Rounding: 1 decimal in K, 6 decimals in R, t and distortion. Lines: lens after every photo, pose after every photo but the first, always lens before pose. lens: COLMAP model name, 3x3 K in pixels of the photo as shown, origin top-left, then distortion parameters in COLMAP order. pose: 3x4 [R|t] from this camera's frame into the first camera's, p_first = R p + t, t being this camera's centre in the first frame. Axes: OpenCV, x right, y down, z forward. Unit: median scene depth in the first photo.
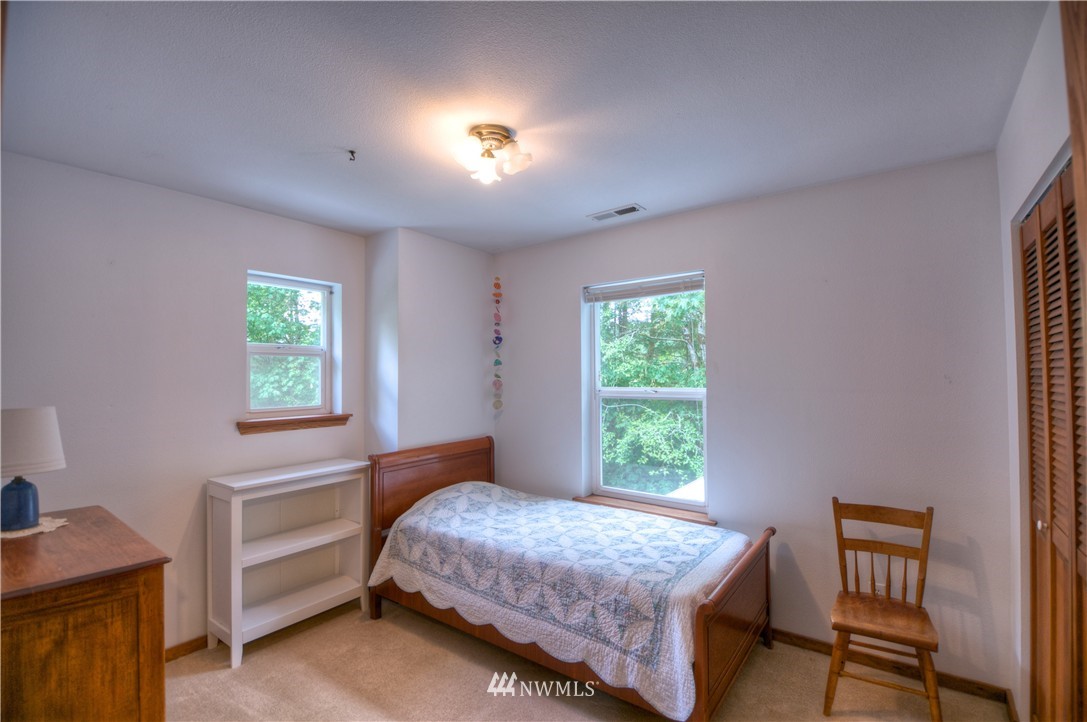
lens RADIAL K [[486.4, 0, 546.0], [0, 486.4, 372.6], [0, 0, 1]] dist [0.012873, -0.001179]
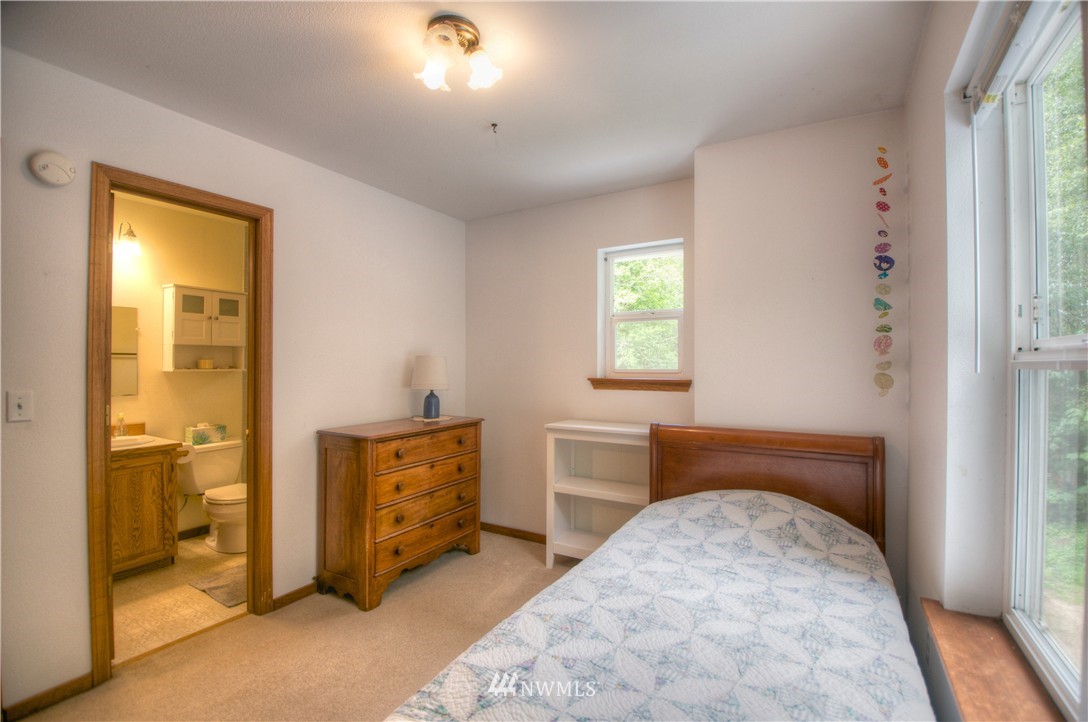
lens RADIAL K [[486.8, 0, 544.0], [0, 486.8, 361.1], [0, 0, 1]] dist [0.012873, -0.001179]
pose [[0.109513, 0.008585, -0.993948, 0.518009], [0.009830, 0.999904, 0.009720, 0.044351], [0.993937, -0.010835, 0.109418, 0.714518]]
